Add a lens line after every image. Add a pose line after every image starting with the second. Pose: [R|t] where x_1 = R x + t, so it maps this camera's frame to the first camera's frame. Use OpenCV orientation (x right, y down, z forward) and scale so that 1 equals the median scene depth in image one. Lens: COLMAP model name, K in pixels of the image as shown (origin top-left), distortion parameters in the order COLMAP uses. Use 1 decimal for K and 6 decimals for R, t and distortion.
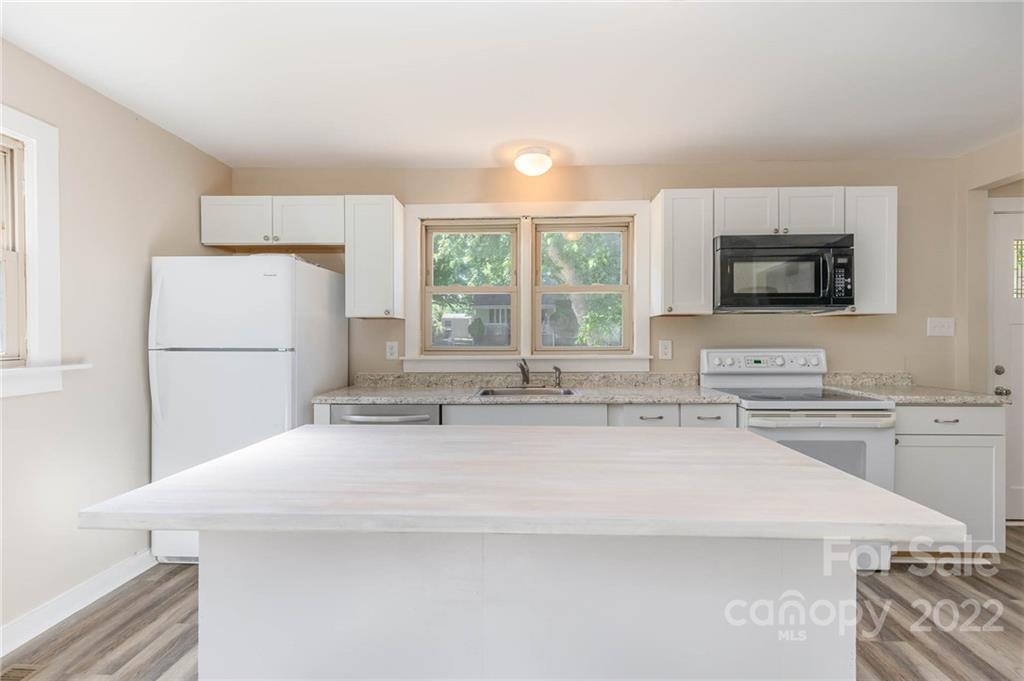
lens RADIAL K [[462.9, 0, 512.0], [0, 462.9, 340.5], [0, 0, 1]] dist [0.012320, 0.000479]
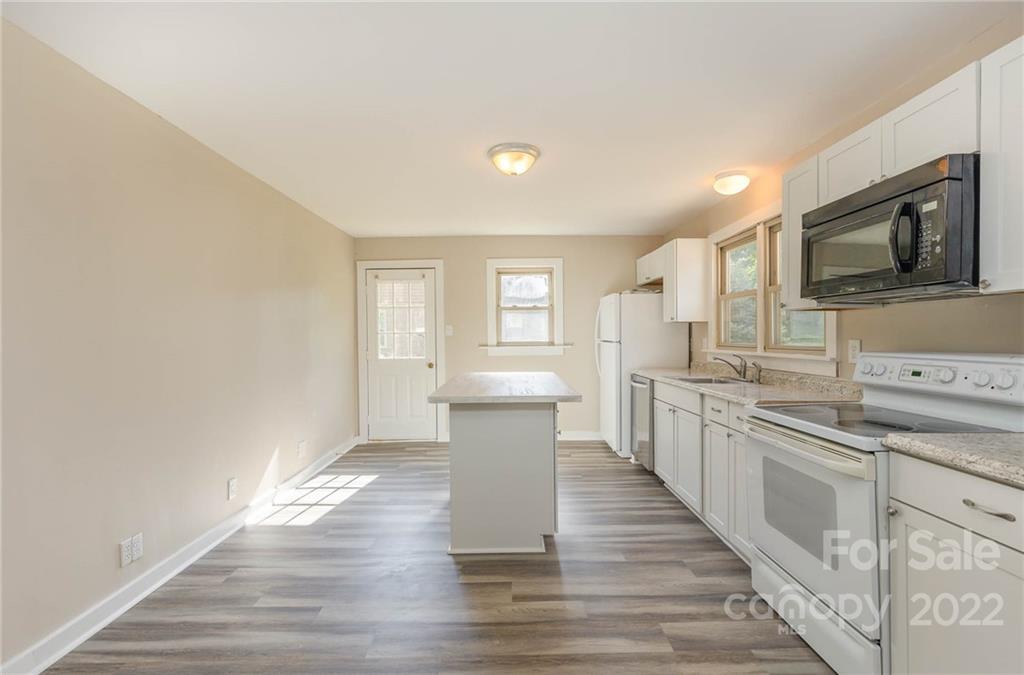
lens RADIAL K [[451.5, 0, 512.0], [0, 451.5, 337.5], [0, 0, 1]] dist [0.013142, 0.000458]
pose [[0.066943, 0.005737, -0.997740, 1.218943], [-0.005291, 0.999971, 0.005395, -0.005722], [0.997743, 0.004917, 0.066972, 0.419853]]
